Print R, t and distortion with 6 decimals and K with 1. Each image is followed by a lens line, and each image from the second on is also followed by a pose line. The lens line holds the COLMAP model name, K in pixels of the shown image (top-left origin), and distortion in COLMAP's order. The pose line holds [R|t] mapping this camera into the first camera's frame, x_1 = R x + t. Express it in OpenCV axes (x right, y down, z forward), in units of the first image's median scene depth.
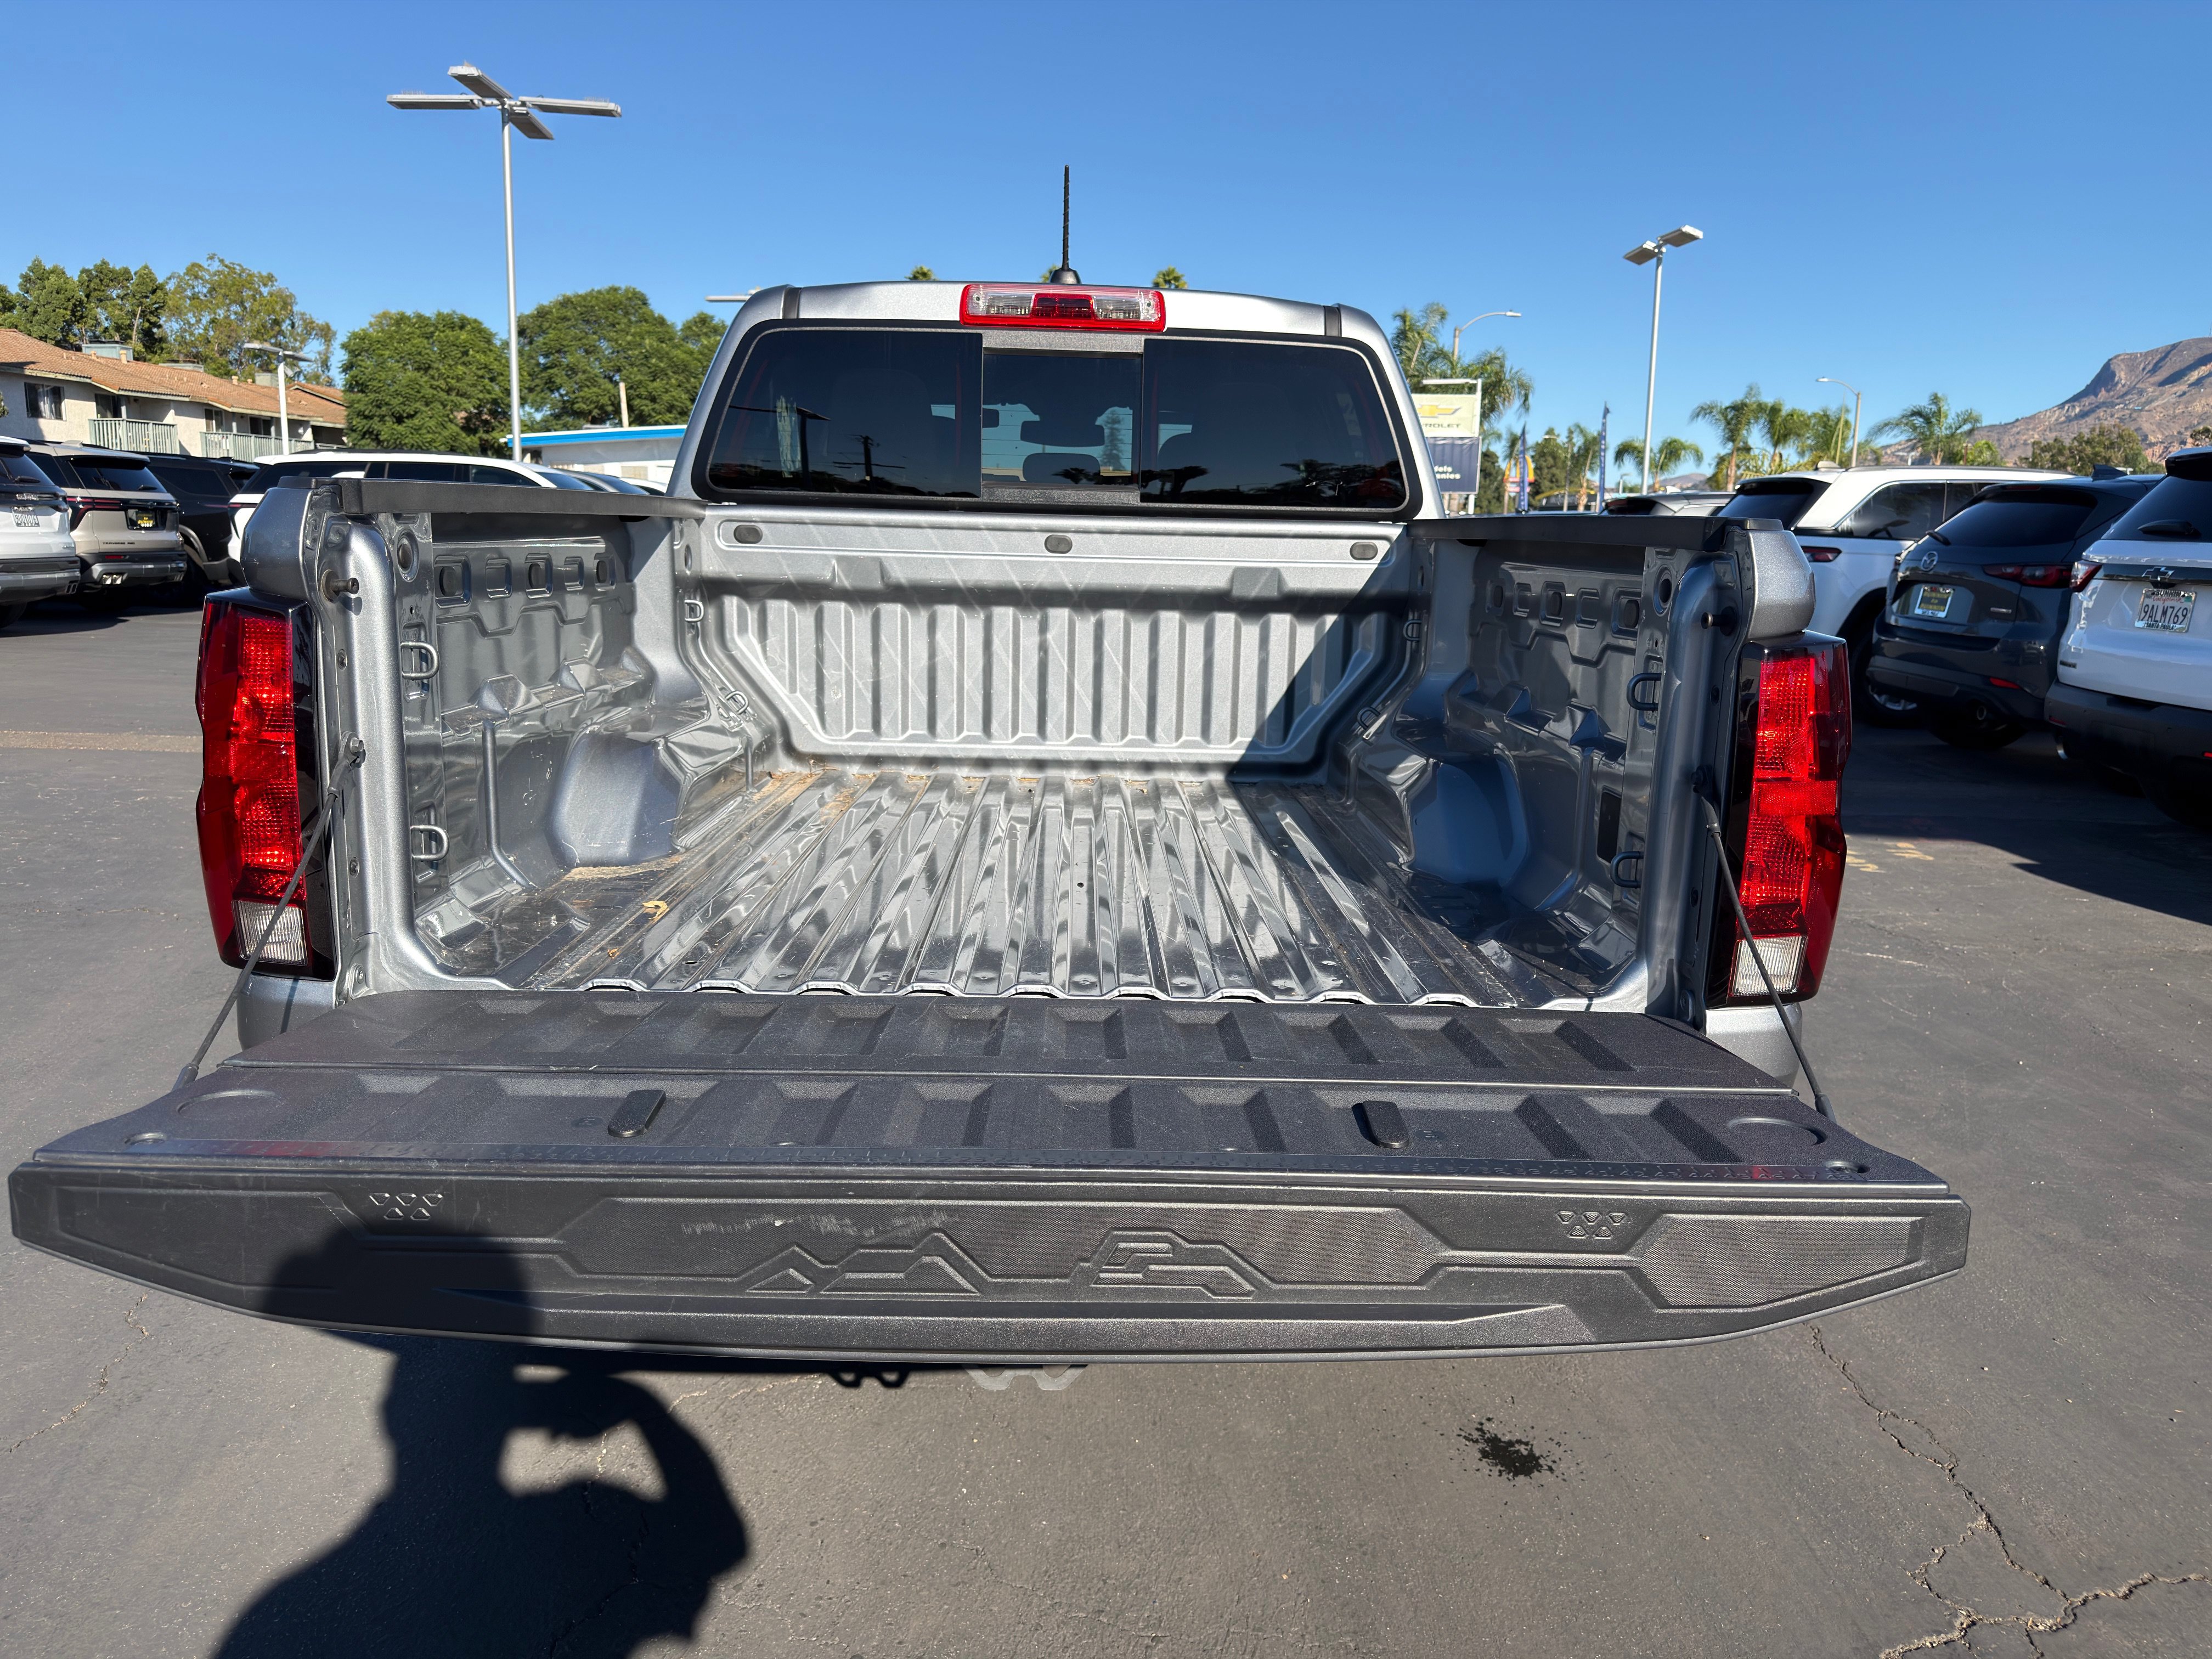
lens RADIAL K [[1567.3, 0, 1103.4], [0, 1567.3, 768.2], [0, 0, 1]] dist [0.035590, -0.041746]
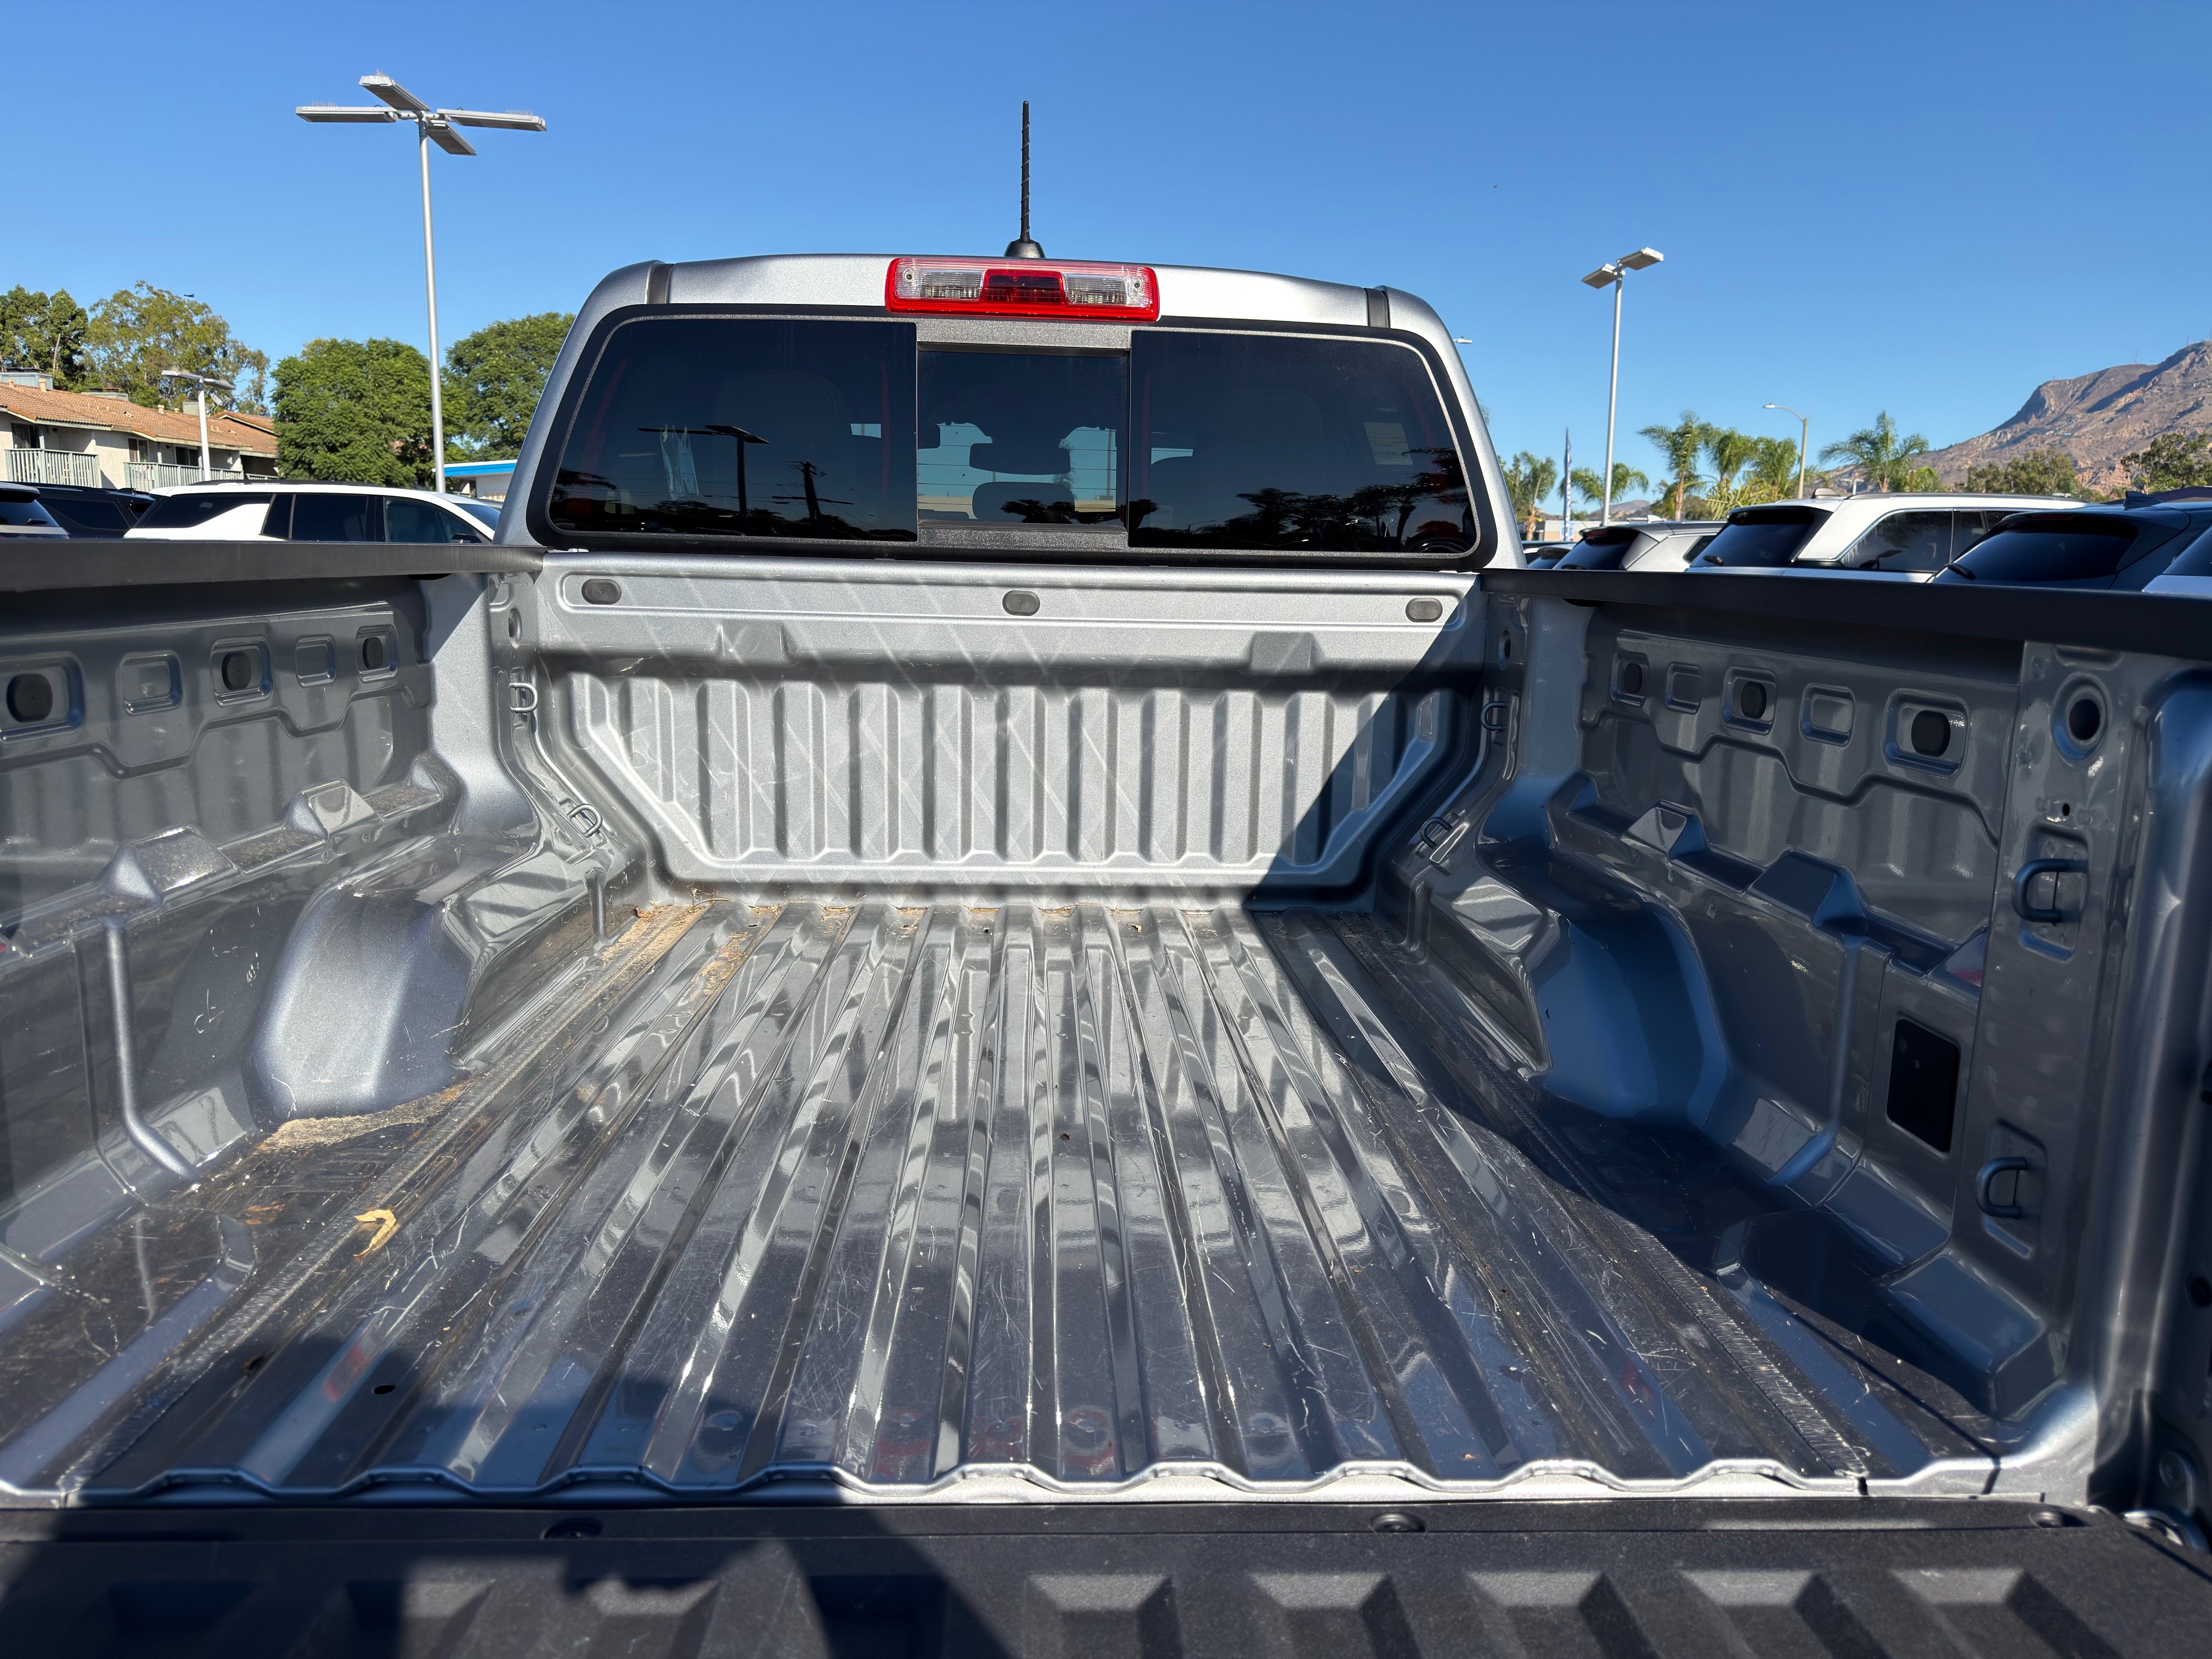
lens RADIAL K [[1548.5, 0, 1120.5], [0, 1548.5, 788.0], [0, 0, 1]] dist [0.051502, -0.063239]
pose [[0.999053, -0.011134, 0.042061, -0.012729], [0.011271, 0.999932, -0.003033, -0.049375], [-0.042024, 0.003504, 0.999110, 0.245393]]
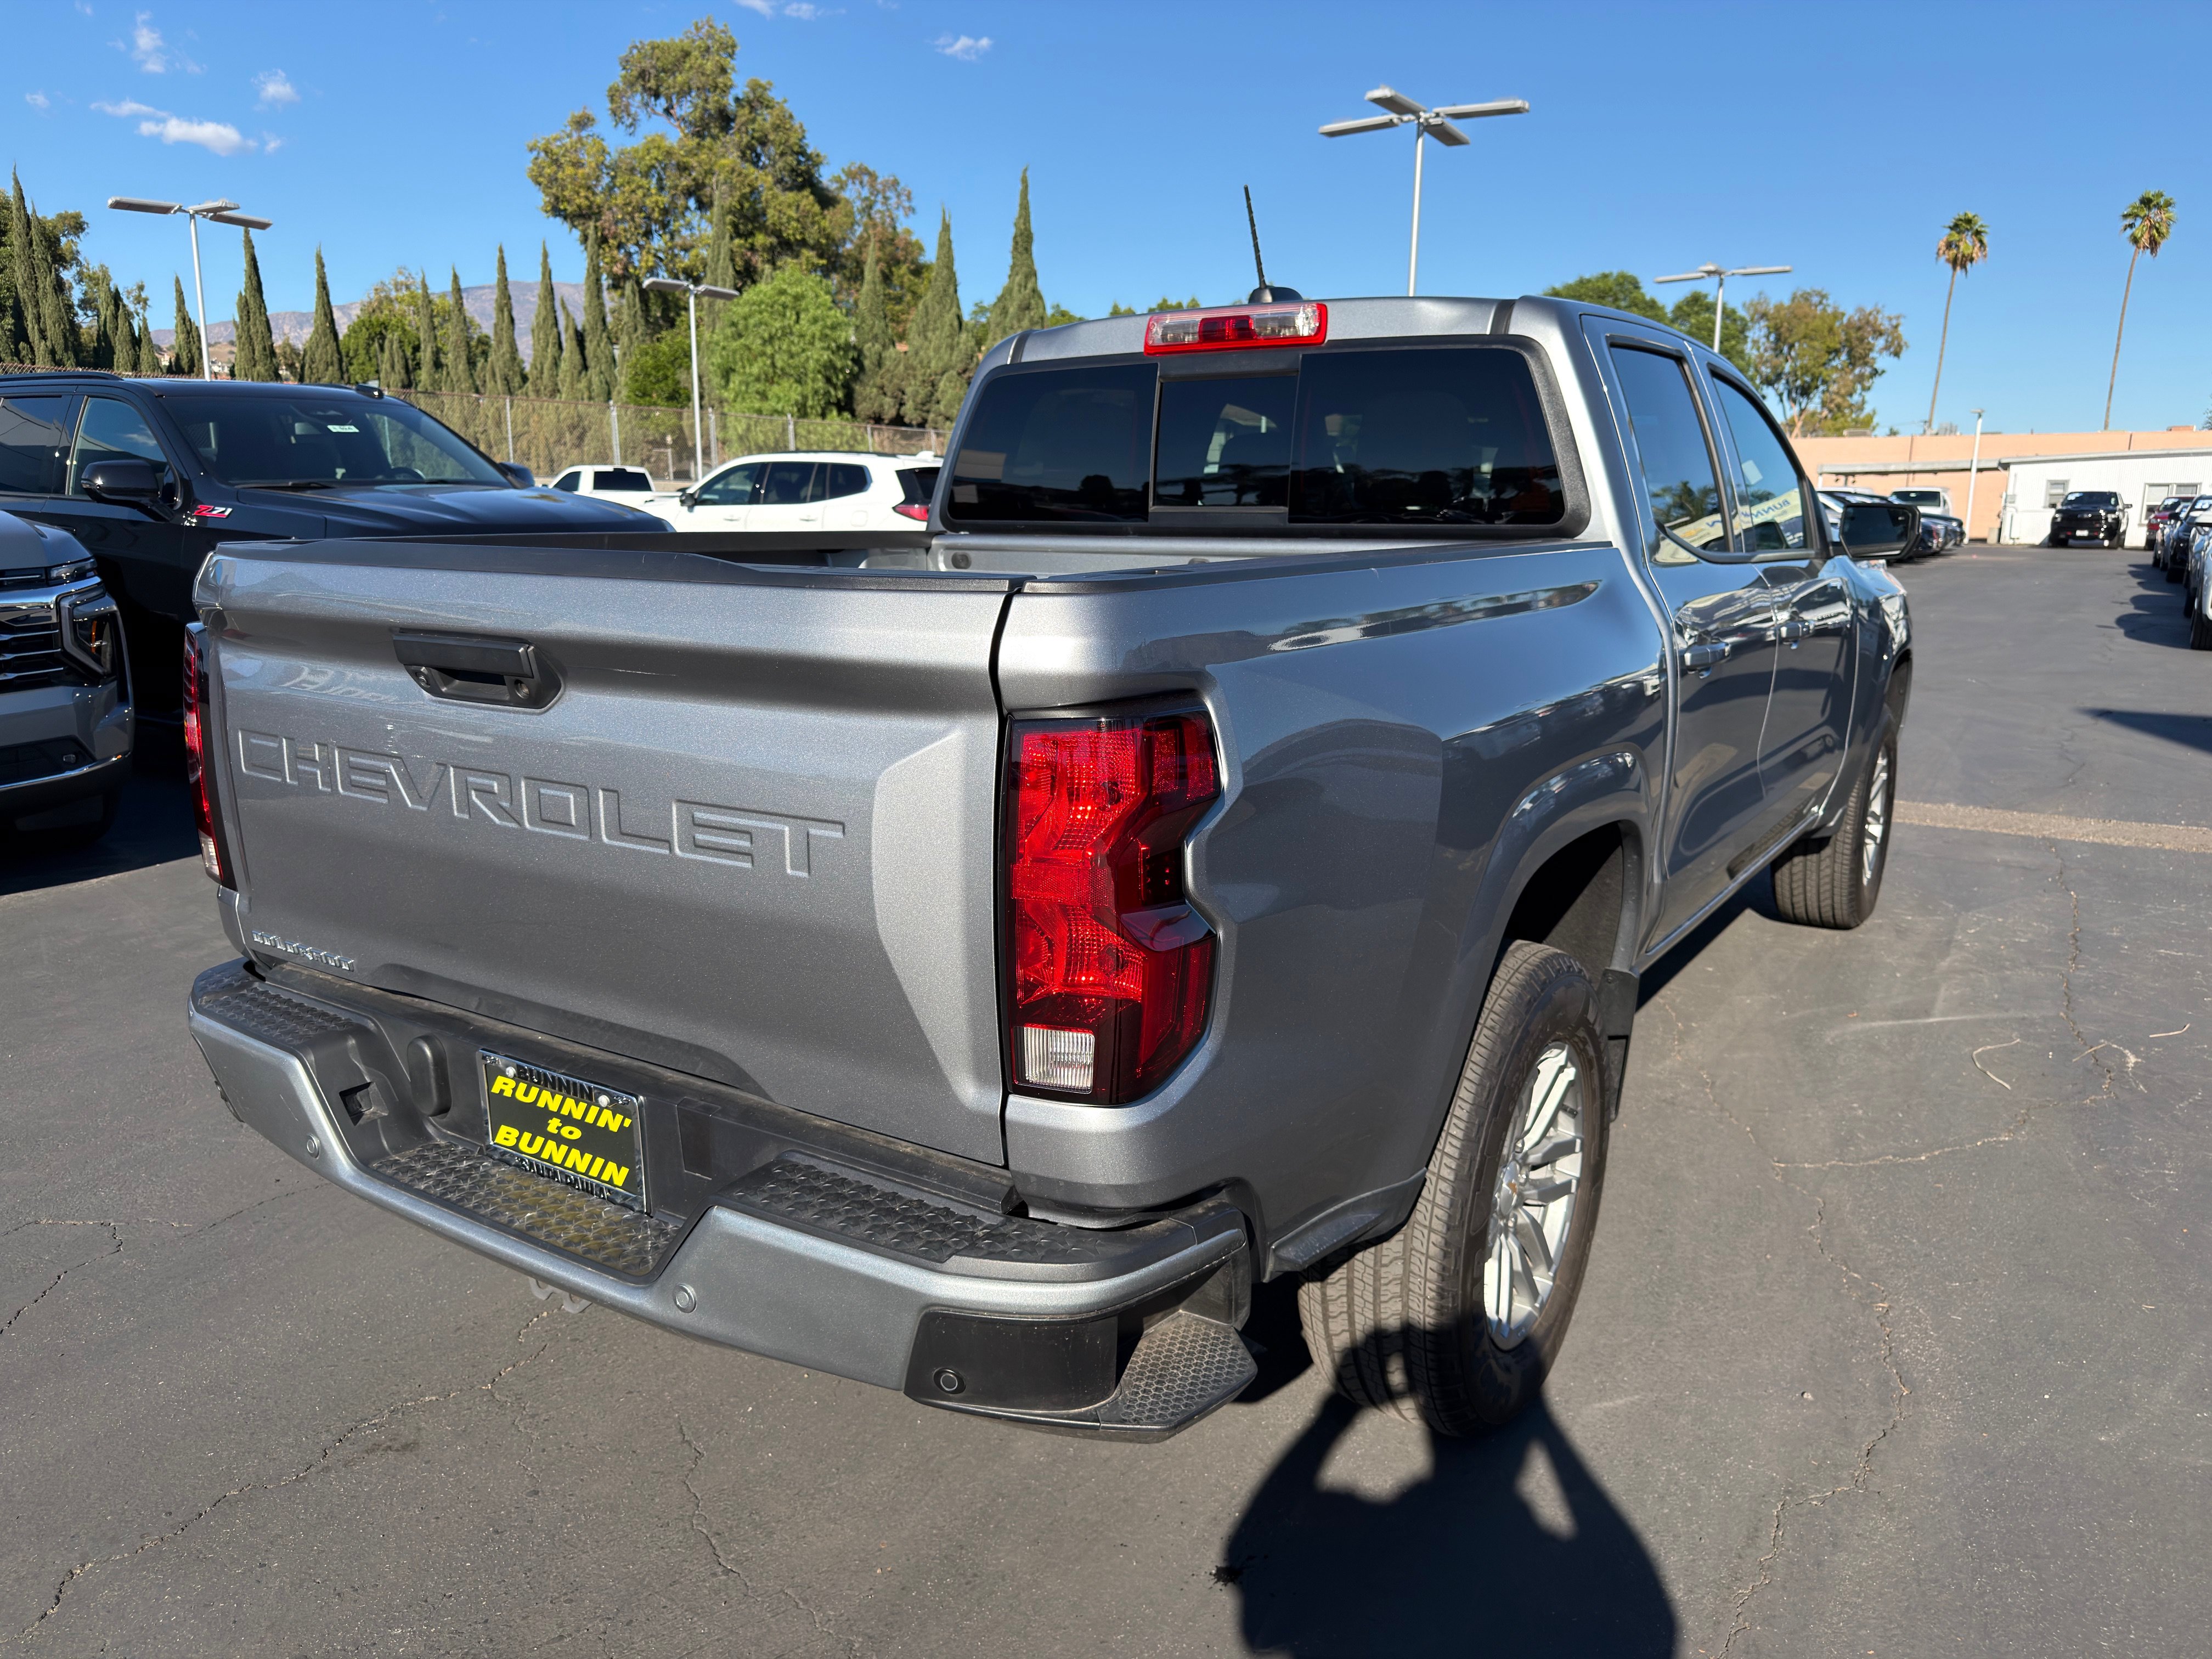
lens RADIAL K [[1576.7, 0, 1078.4], [0, 1576.7, 772.3], [0, 0, 1]] dist [0.019559, -0.020873]
pose [[0.819391, 0.074126, -0.568422, 0.469111], [-0.069342, 0.997139, 0.030076, -0.035859], [0.569025, 0.014771, 0.822187, 0.124312]]
